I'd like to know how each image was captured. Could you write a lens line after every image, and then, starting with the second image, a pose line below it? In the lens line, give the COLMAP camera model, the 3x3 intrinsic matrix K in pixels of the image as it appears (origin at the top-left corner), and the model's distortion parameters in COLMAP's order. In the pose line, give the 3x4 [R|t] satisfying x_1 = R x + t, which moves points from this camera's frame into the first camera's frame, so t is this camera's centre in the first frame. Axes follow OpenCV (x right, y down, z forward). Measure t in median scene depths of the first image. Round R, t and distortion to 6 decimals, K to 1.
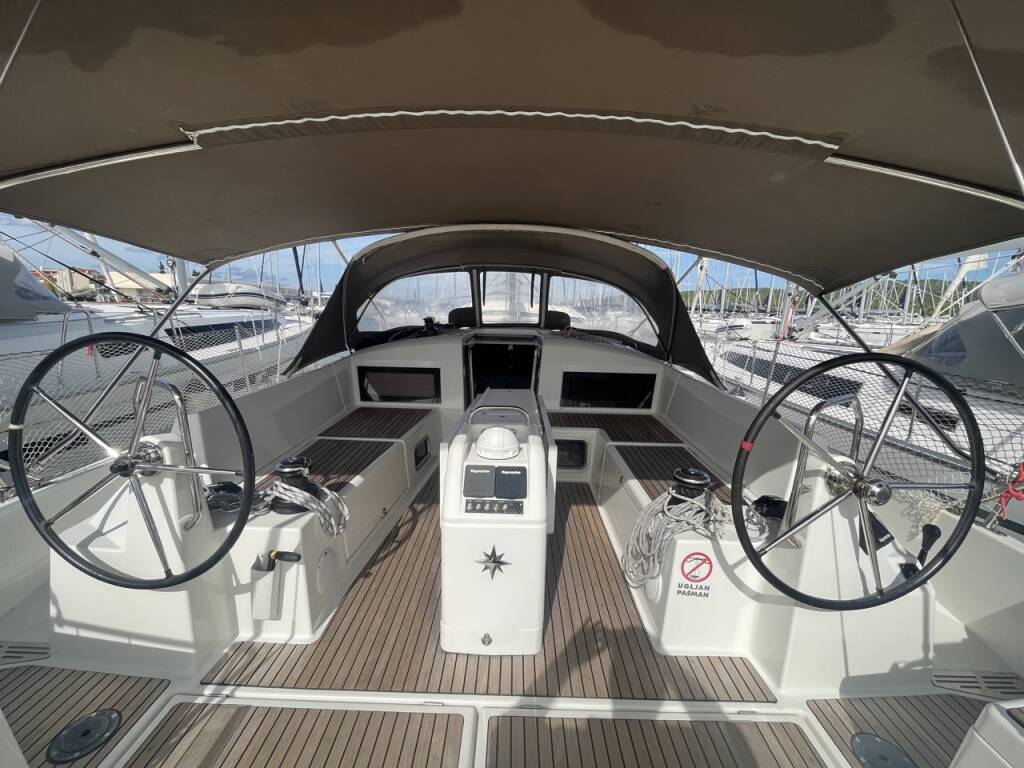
lens RADIAL K [[412.9, 0, 510.0], [0, 412.9, 389.3], [0, 0, 1]] dist [-0.006604, 0.001021]
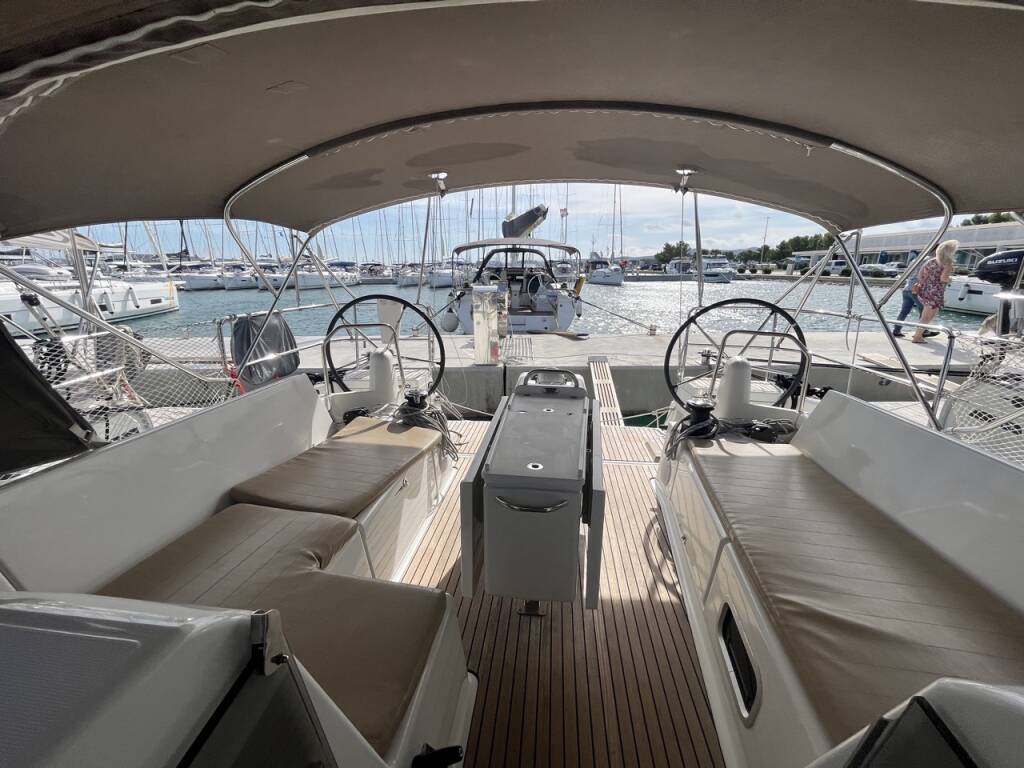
lens RADIAL K [[412.9, 0, 517.5], [0, 412.9, 382.5], [0, 0, 1]] dist [-0.006604, 0.001021]
pose [[-0.996205, -0.028178, 0.082351, -0.028395], [0.010661, 0.899517, 0.436756, -0.261866], [-0.086384, 0.435977, -0.895803, 1.269944]]
